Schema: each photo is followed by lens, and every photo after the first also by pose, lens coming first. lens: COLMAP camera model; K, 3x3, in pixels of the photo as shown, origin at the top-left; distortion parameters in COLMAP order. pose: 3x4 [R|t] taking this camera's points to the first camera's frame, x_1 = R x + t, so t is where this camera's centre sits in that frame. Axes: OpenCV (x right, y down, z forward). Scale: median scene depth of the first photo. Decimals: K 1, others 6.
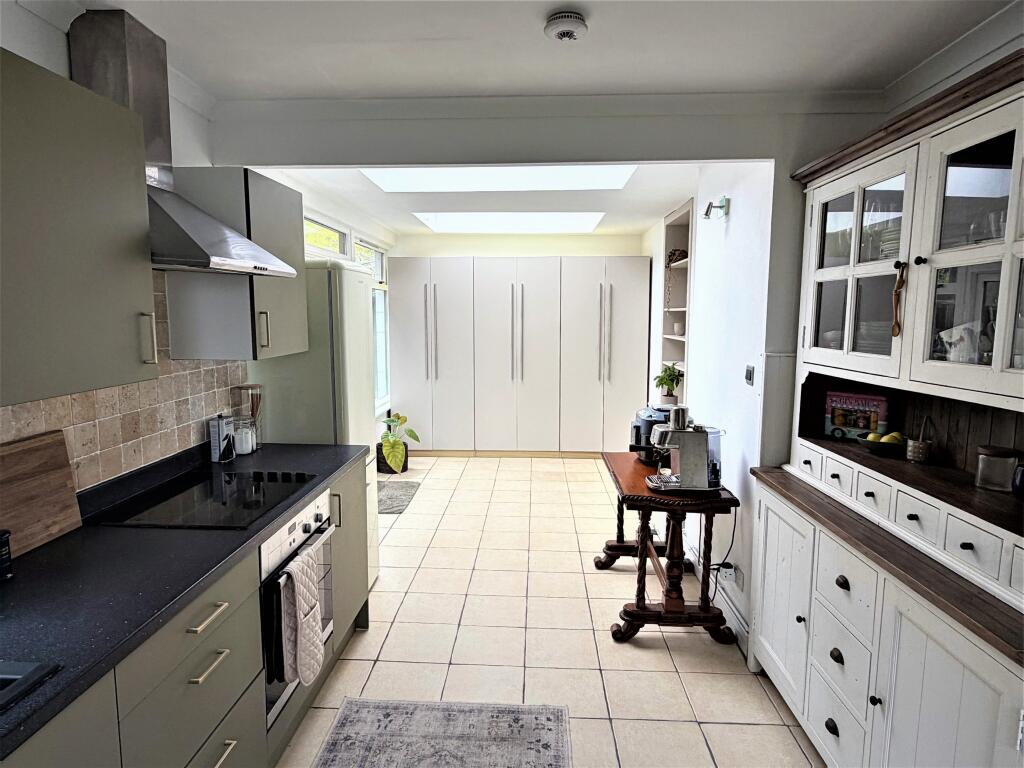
lens RADIAL K [[593.8, 0, 512.0], [0, 593.8, 384.0], [0, 0, 1]] dist [-0.000183, -0.000039]
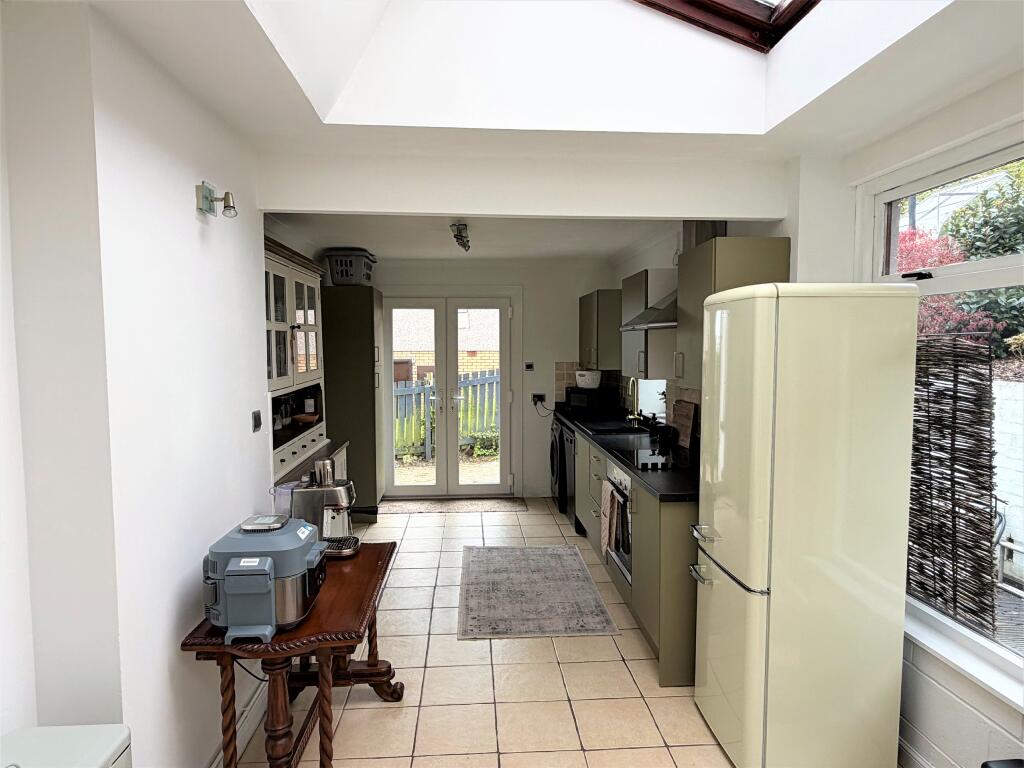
lens RADIAL K [[593.8, 0, 512.0], [0, 593.8, 384.0], [0, 0, 1]] dist [-0.000183, -0.000039]
pose [[-0.993847, 0.010275, -0.110282, 0.117883], [-0.010664, 0.982185, 0.187611, -0.302932], [0.110245, 0.187633, -0.976033, 2.316595]]
